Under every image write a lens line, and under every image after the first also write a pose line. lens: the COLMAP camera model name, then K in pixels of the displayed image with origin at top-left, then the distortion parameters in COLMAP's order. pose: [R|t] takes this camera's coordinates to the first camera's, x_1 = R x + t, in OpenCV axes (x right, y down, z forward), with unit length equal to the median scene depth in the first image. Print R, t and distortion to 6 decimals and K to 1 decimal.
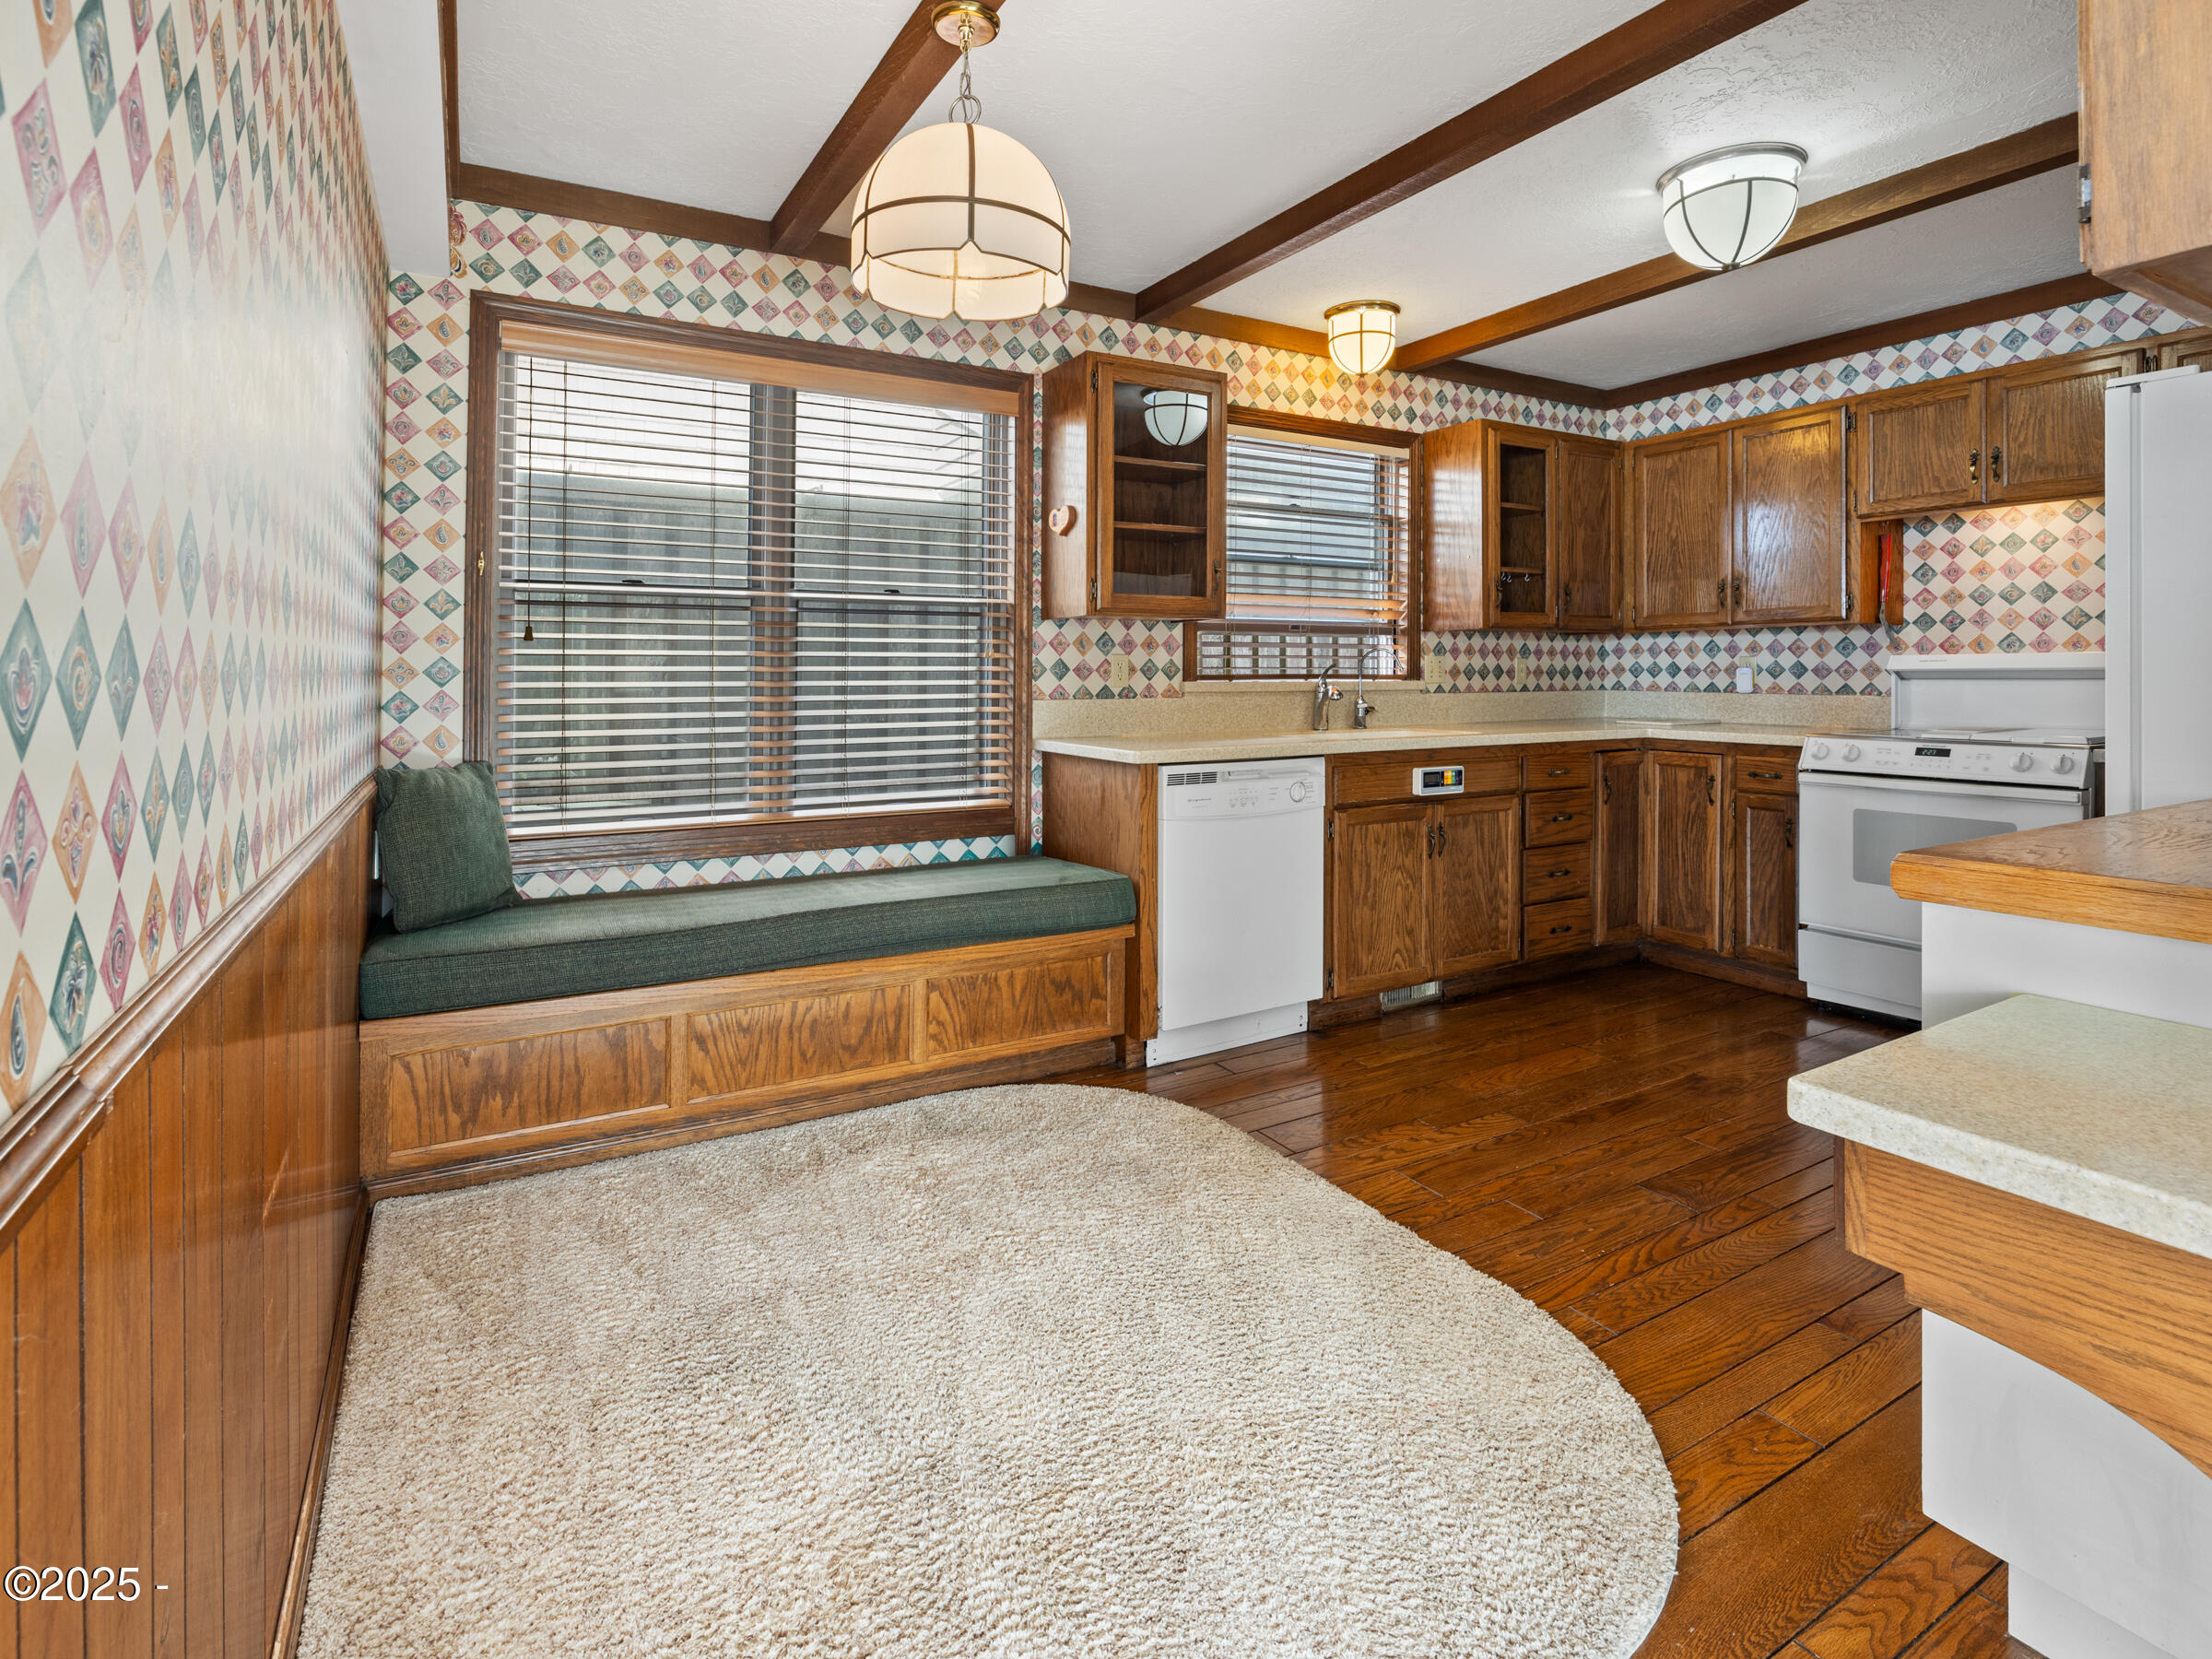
lens RADIAL K [[1095.9, 0, 1102.8], [0, 1095.9, 705.3], [0, 0, 1]] dist [-0.012878, 0.000234]
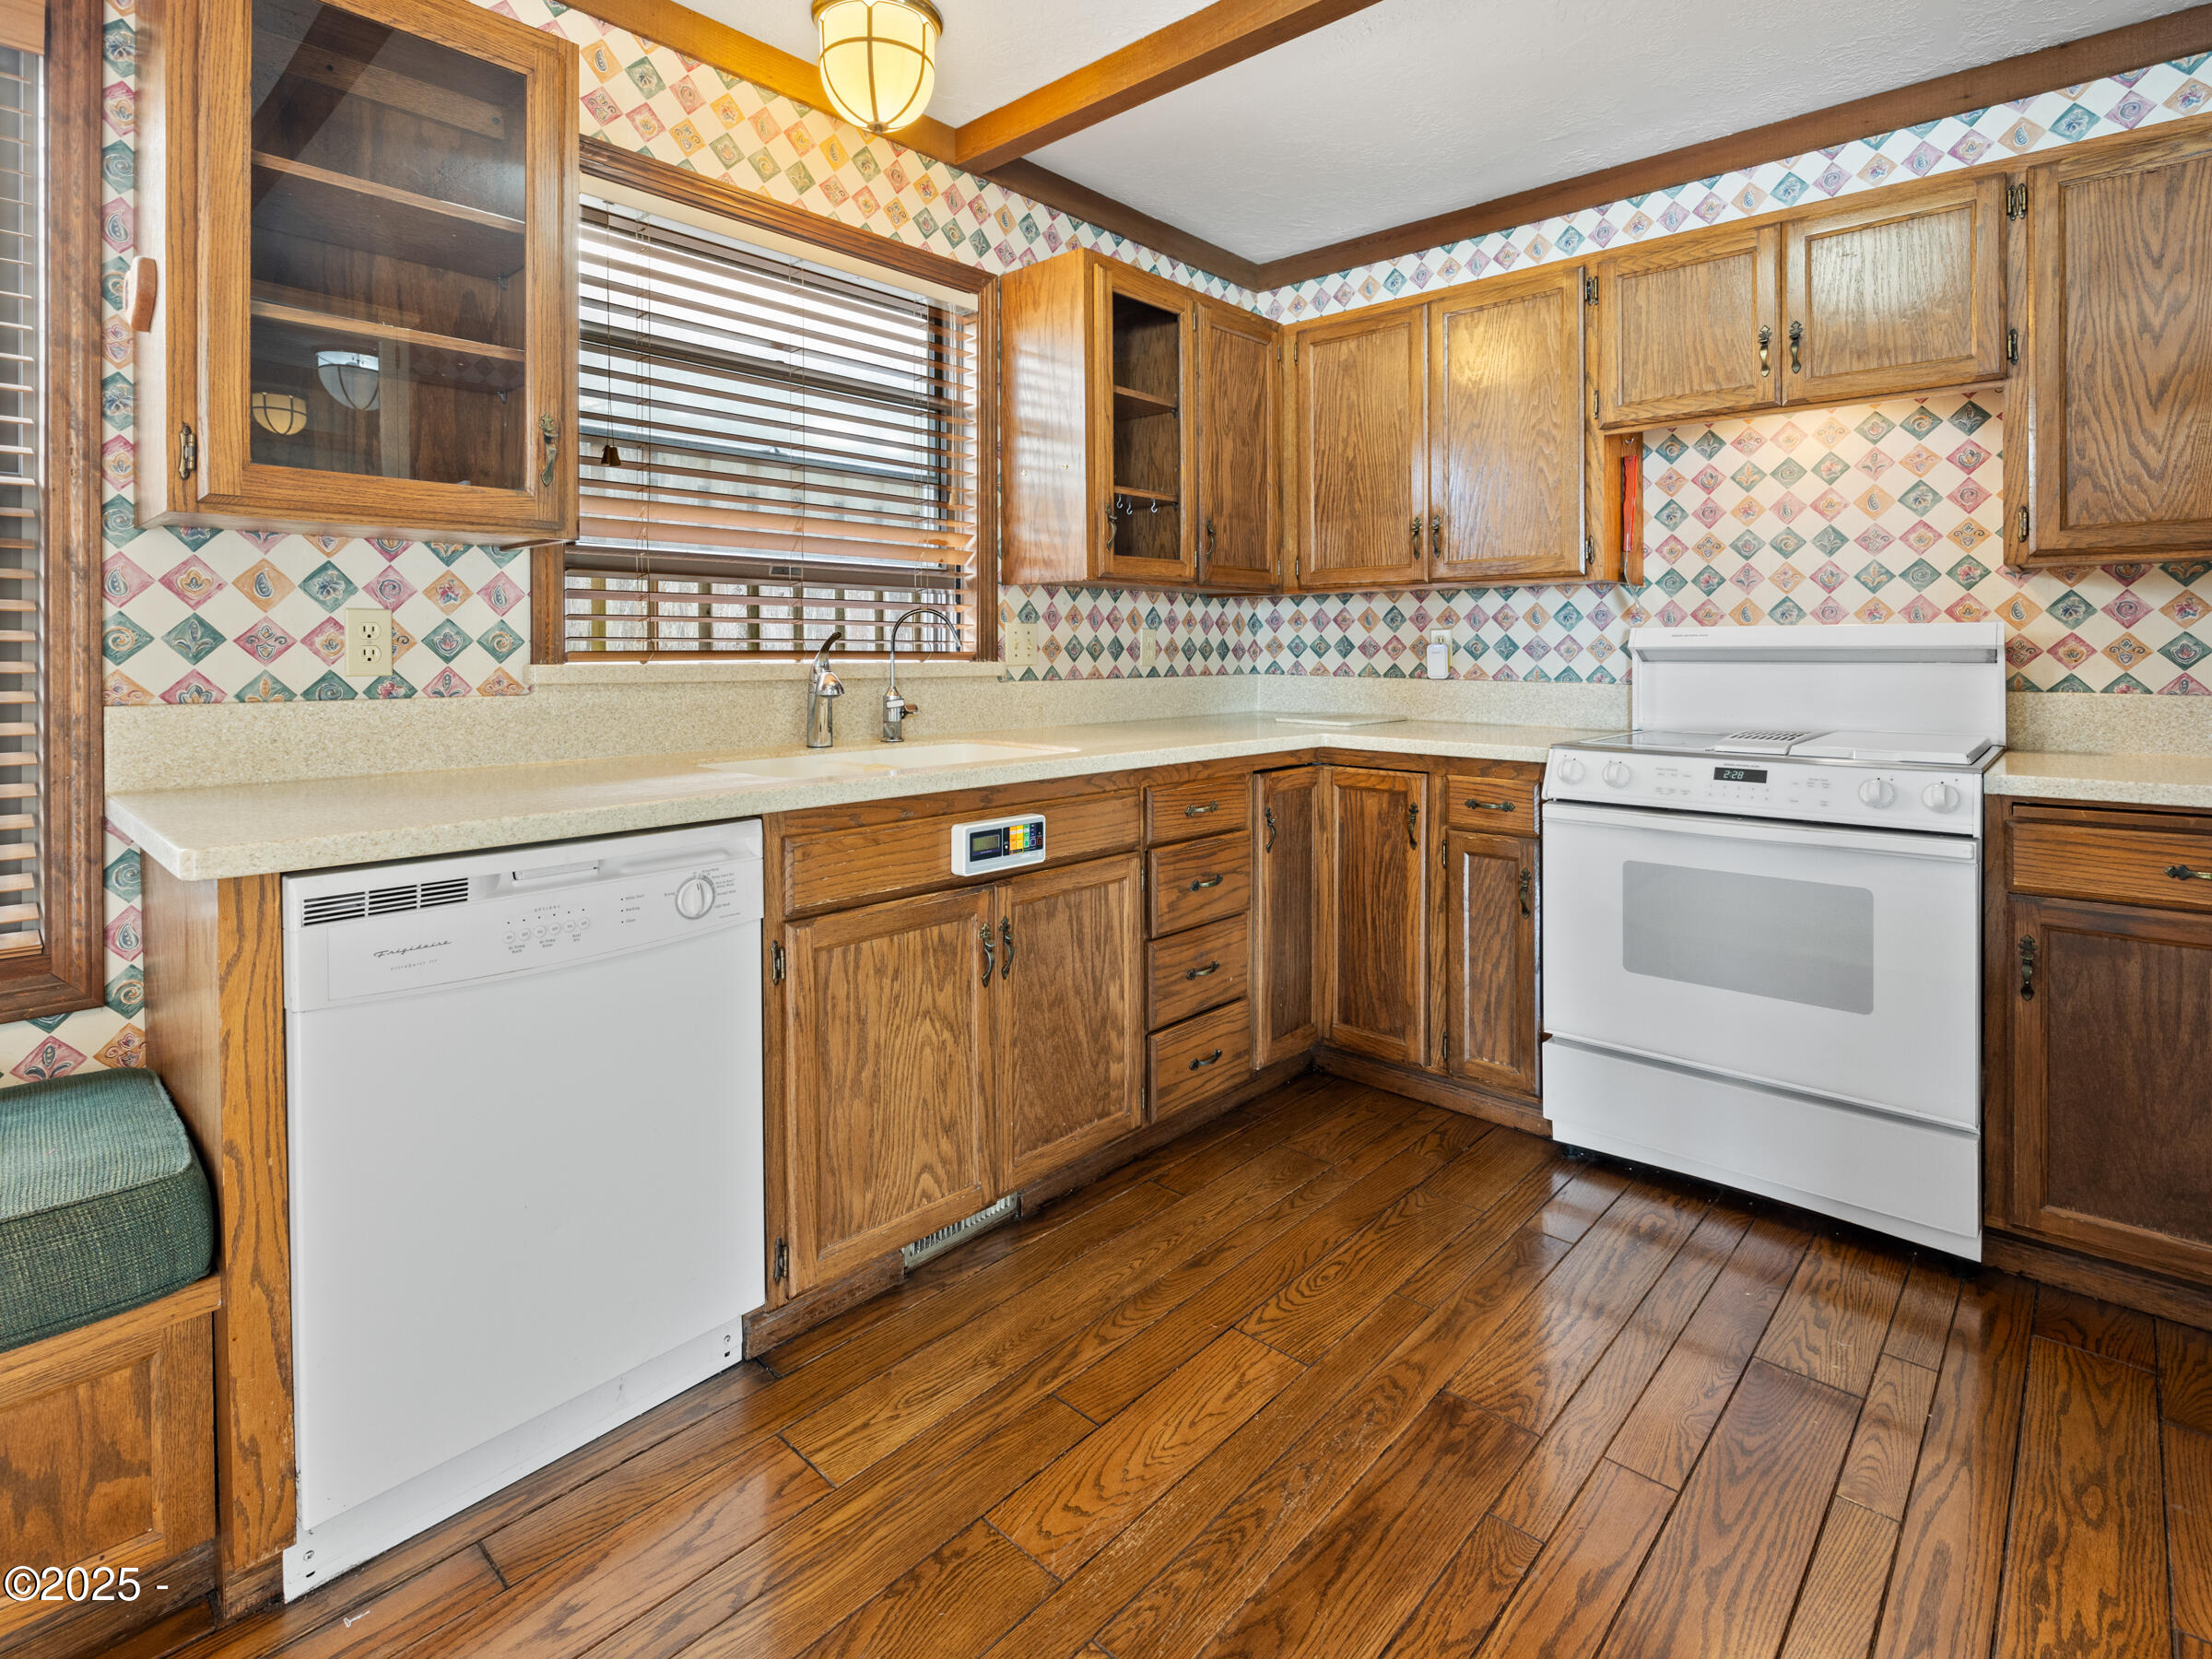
lens RADIAL K [[1108.1, 0, 1095.1], [0, 1108.1, 655.7], [0, 0, 1]] dist [-0.001546, 0.000027]
pose [[0.953834, 0.002697, 0.300322, 0.163445], [0.004382, 0.999728, -0.022896, -0.011962], [-0.300303, 0.023155, 0.953563, 0.399158]]
